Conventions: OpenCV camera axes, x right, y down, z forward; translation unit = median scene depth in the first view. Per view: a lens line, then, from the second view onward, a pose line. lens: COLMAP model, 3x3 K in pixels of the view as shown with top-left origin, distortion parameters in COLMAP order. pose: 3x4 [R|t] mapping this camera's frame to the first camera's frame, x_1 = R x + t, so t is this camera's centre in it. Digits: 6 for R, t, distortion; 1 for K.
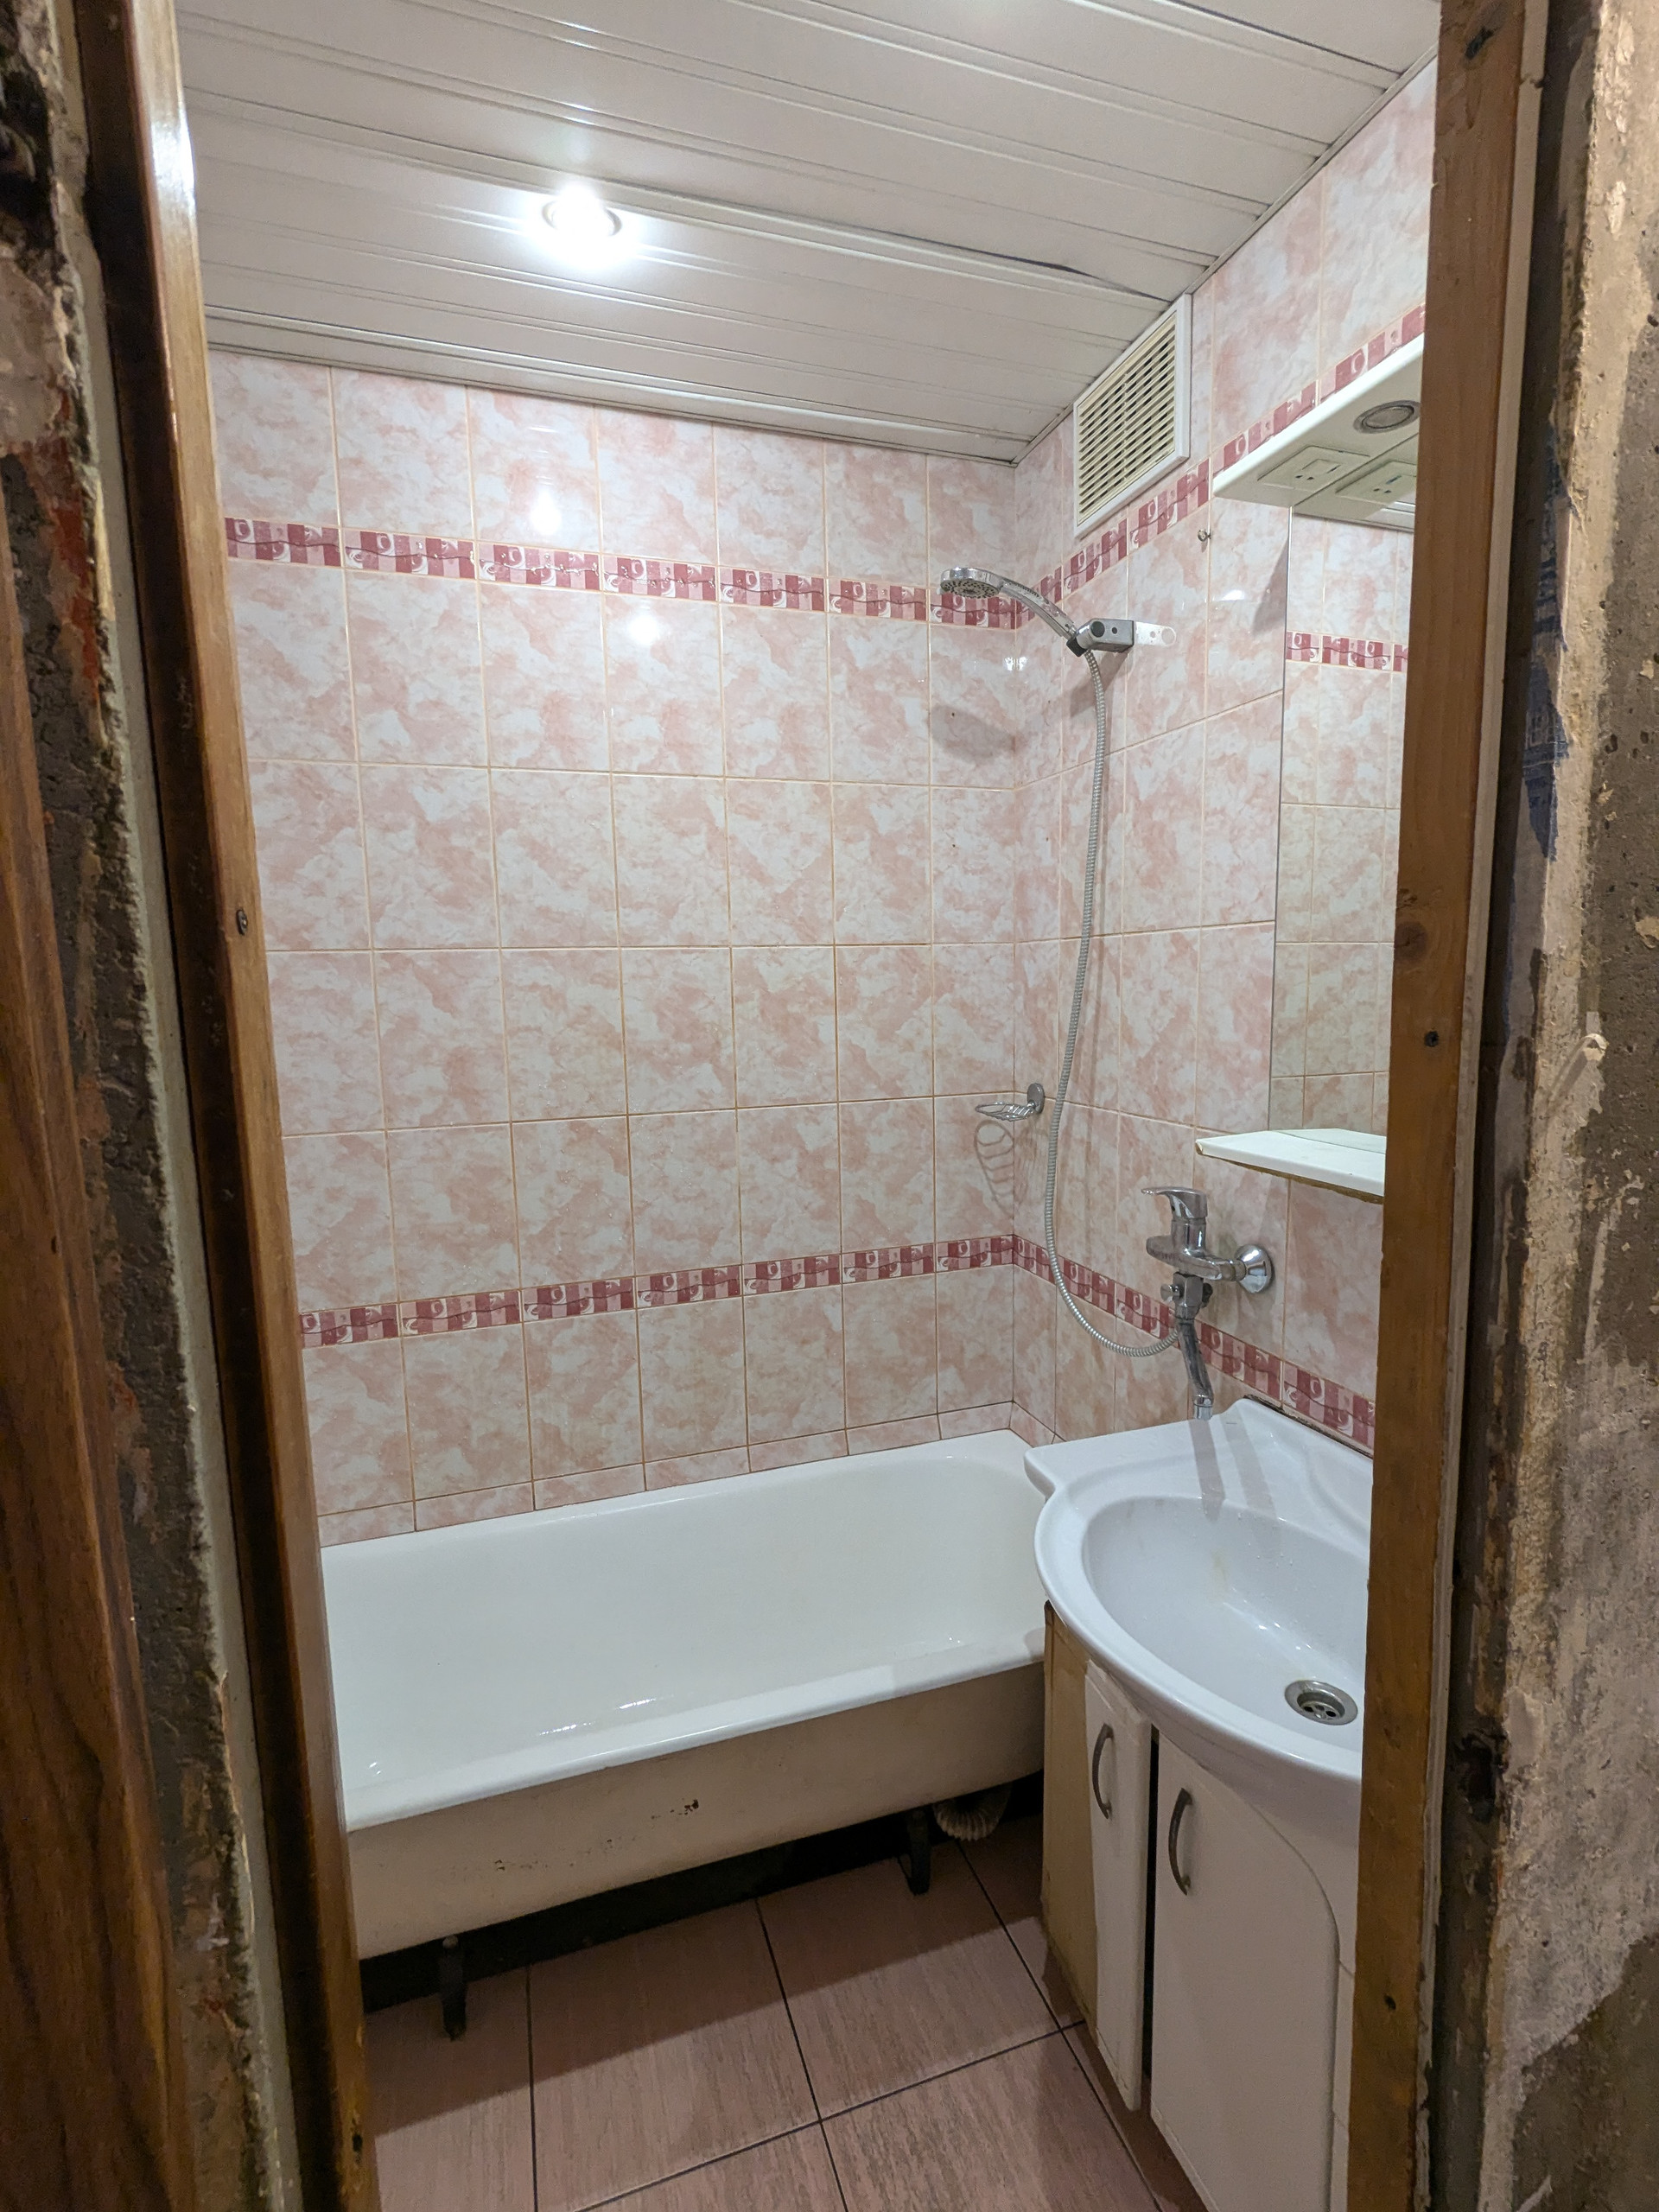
lens RADIAL K [[1042.7, 0, 847.5], [0, 1042.7, 1109.7], [0, 0, 1]] dist [-0.005887, 0.003949]
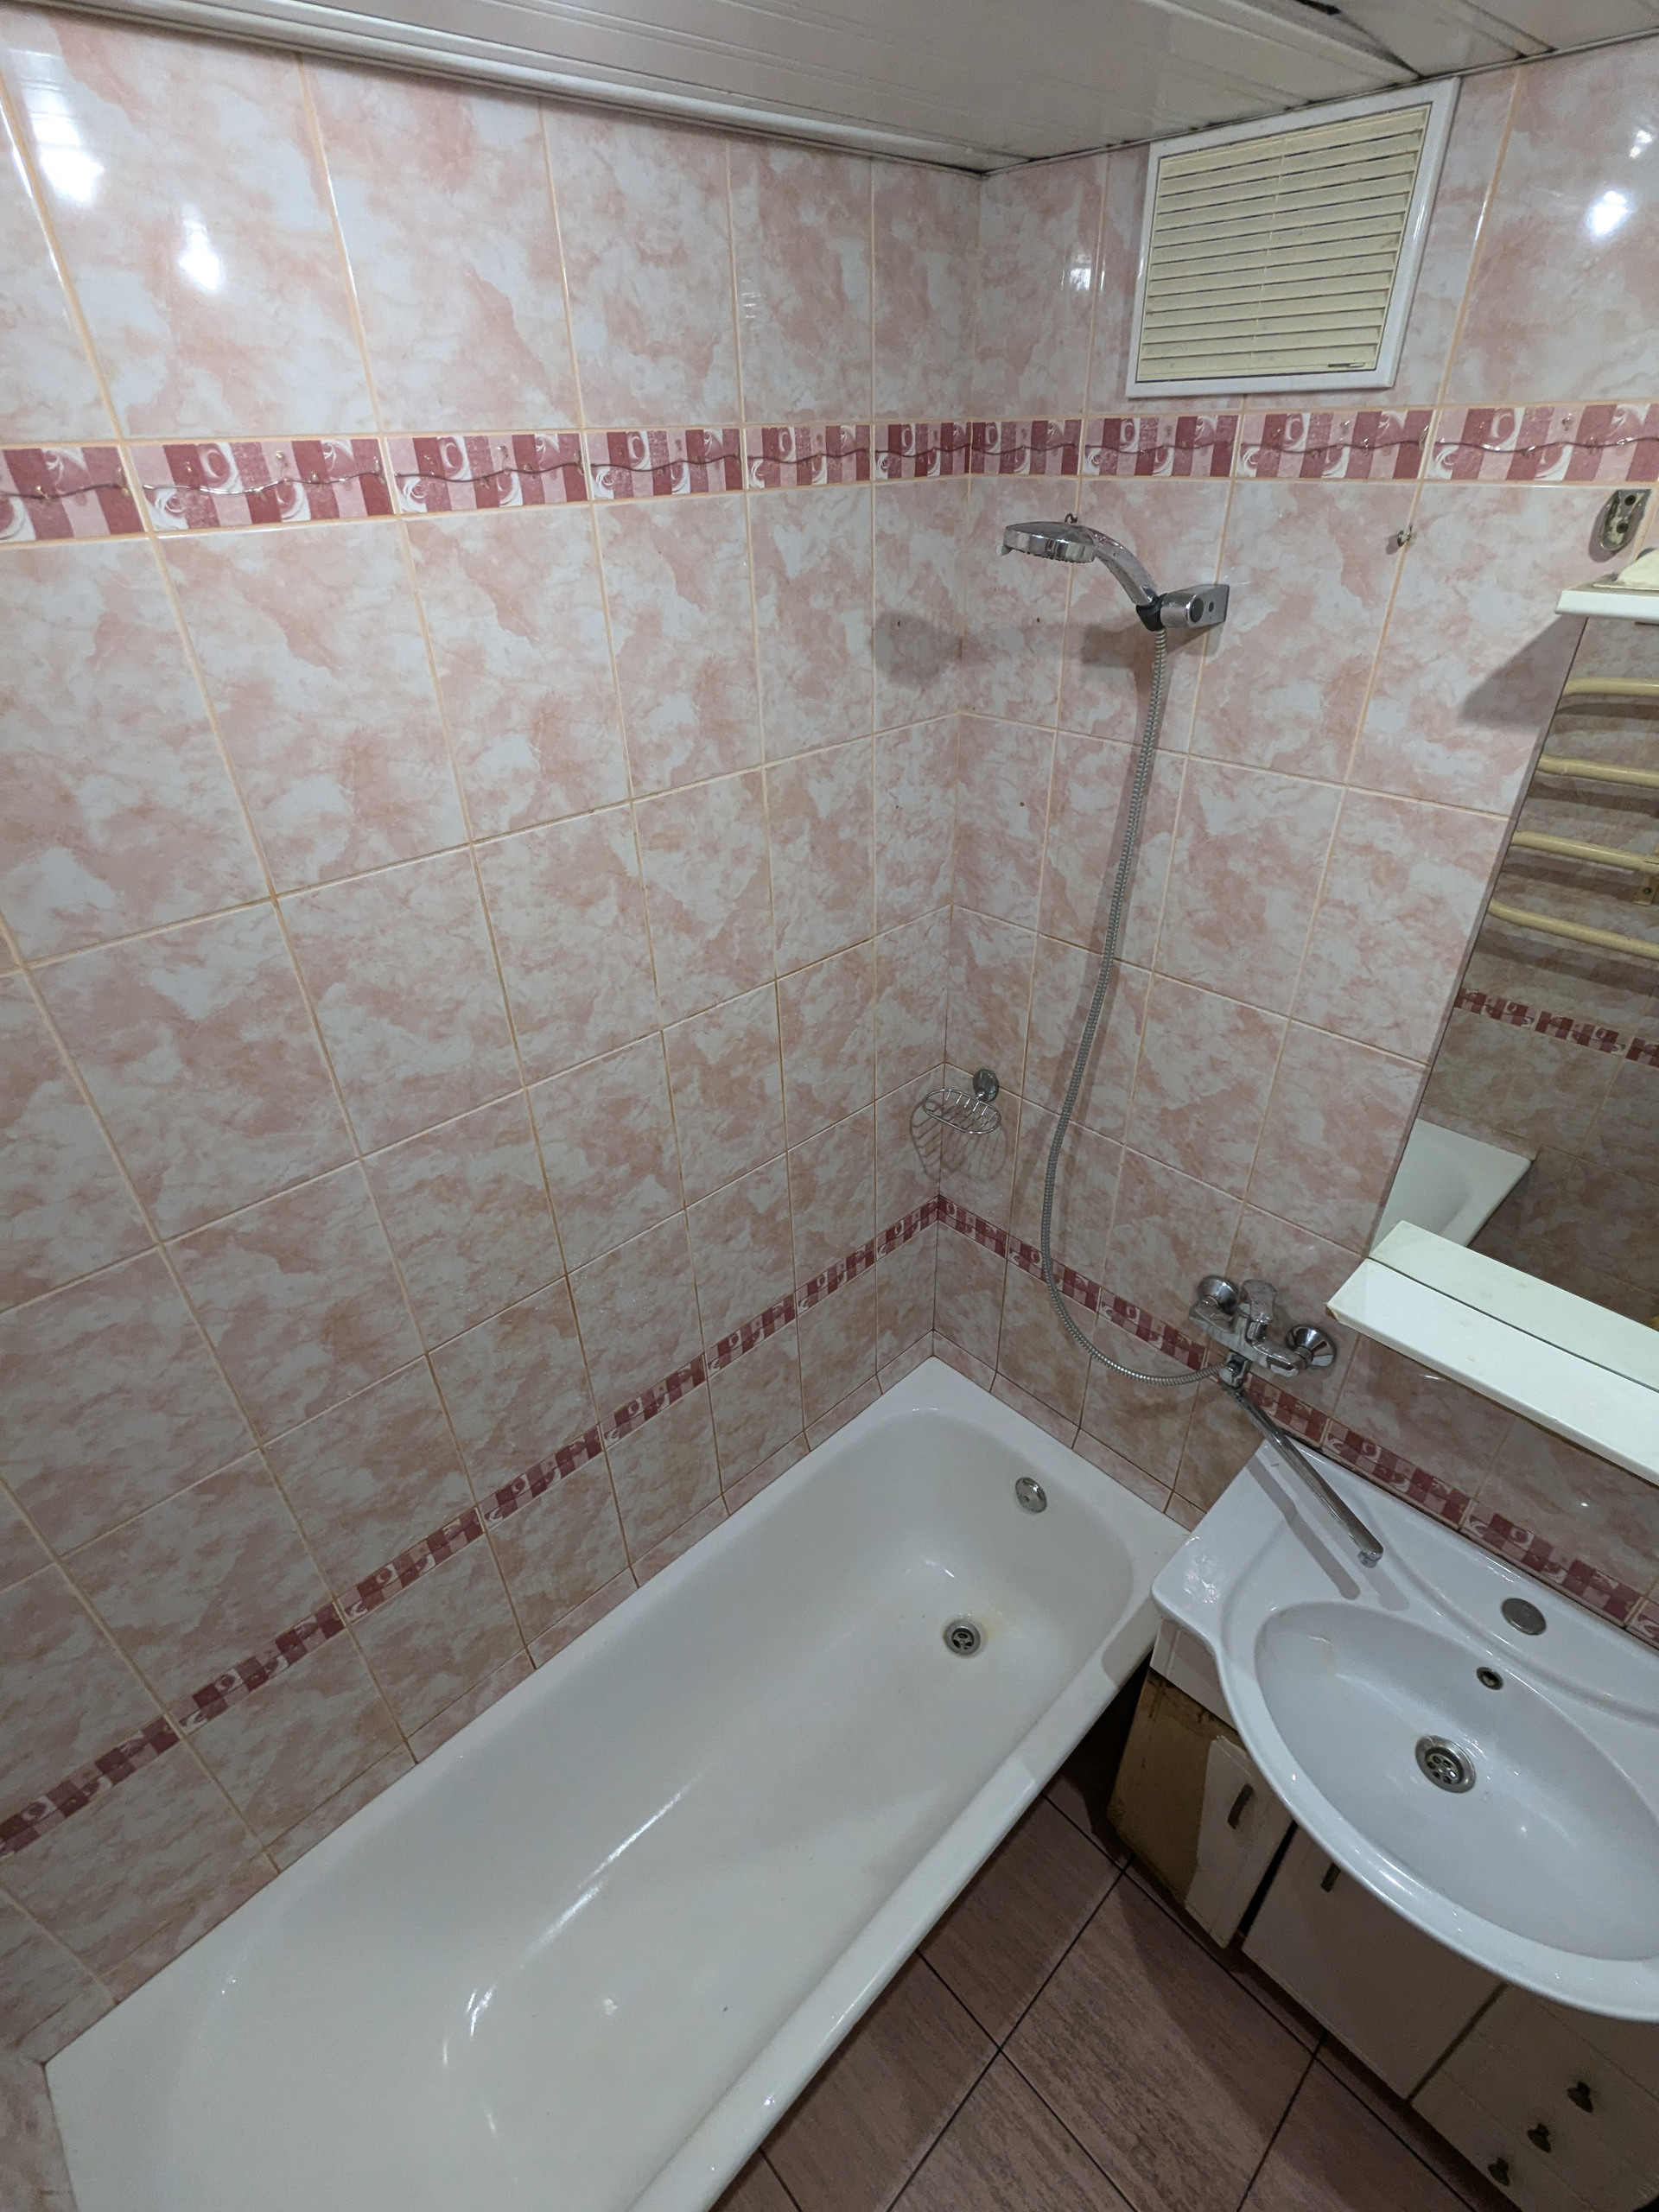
lens RADIAL K [[1042.7, 0, 843.9], [0, 1042.7, 1106.7], [0, 0, 1]] dist [-0.005887, 0.003949]
pose [[0.905001, -0.229136, 0.358426, -0.287158], [0.052692, 0.896434, 0.440033, -0.448246], [-0.422133, -0.379345, 0.823348, 0.361025]]
